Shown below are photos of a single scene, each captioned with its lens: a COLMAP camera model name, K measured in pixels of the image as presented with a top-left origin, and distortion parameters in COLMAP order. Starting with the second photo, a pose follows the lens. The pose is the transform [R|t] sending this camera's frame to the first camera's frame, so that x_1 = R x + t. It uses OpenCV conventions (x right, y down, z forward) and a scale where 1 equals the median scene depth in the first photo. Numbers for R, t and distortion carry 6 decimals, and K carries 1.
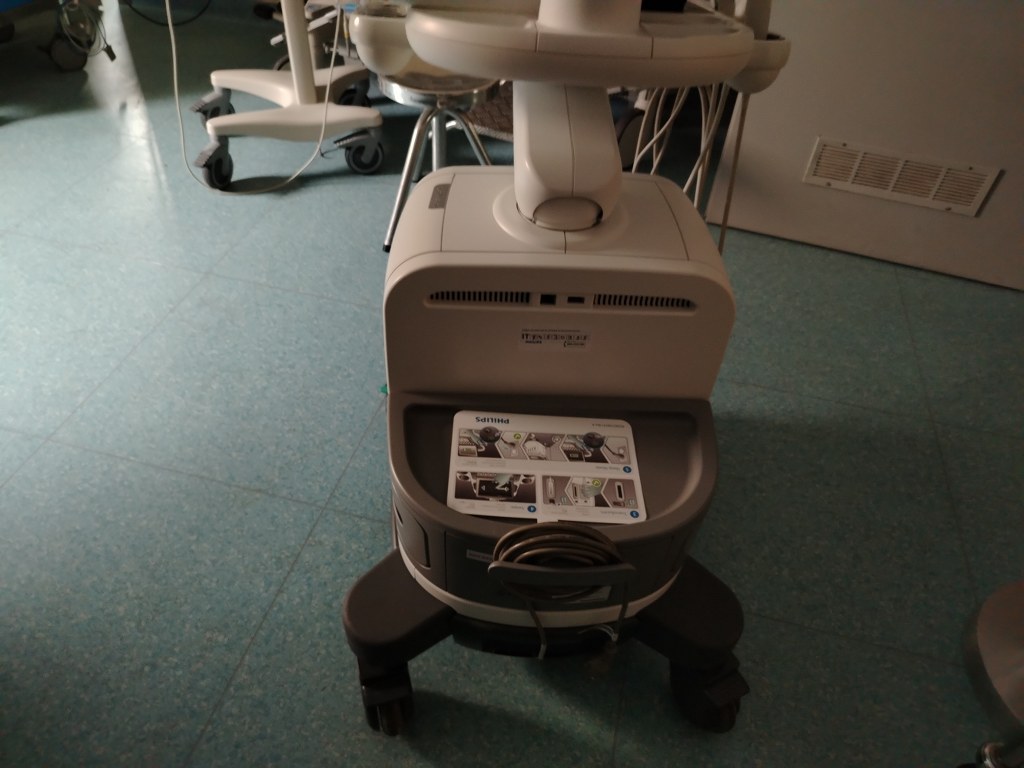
lens RADIAL K [[719.2, 0, 512.0], [0, 719.2, 384.0], [0, 0, 1]] dist [0.006264, -0.013434]
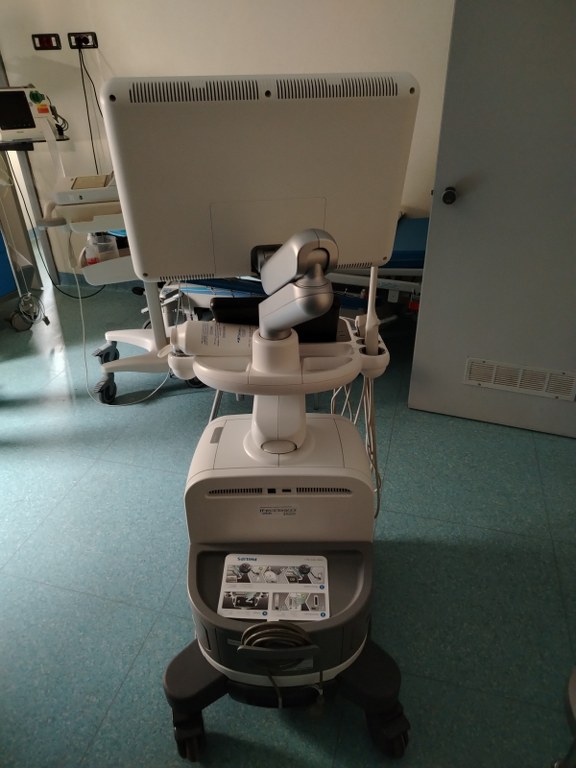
lens RADIAL K [[535.3, 0, 288.8], [0, 535.3, 382.8], [0, 0, 1]] dist [0.006235, -0.006860]
pose [[0.996815, -0.052631, -0.059922, 0.121423], [0.038853, 0.976614, -0.211462, -0.062650], [0.069650, 0.208460, 0.975548, -0.255239]]
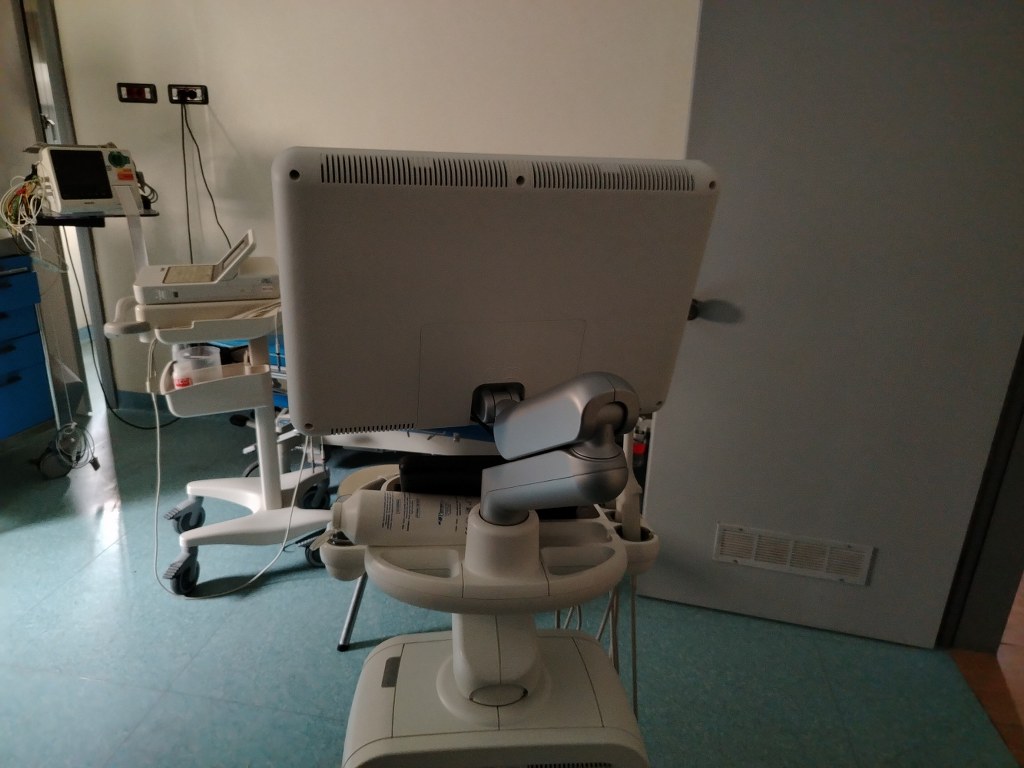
lens RADIAL K [[719.2, 0, 512.0], [0, 719.2, 384.0], [0, 0, 1]] dist [0.006264, -0.013434]
pose [[0.996325, -0.045289, 0.072700, 0.021988], [0.070891, 0.912379, -0.403161, -0.135298], [-0.048071, 0.406833, 0.912237, -0.186560]]
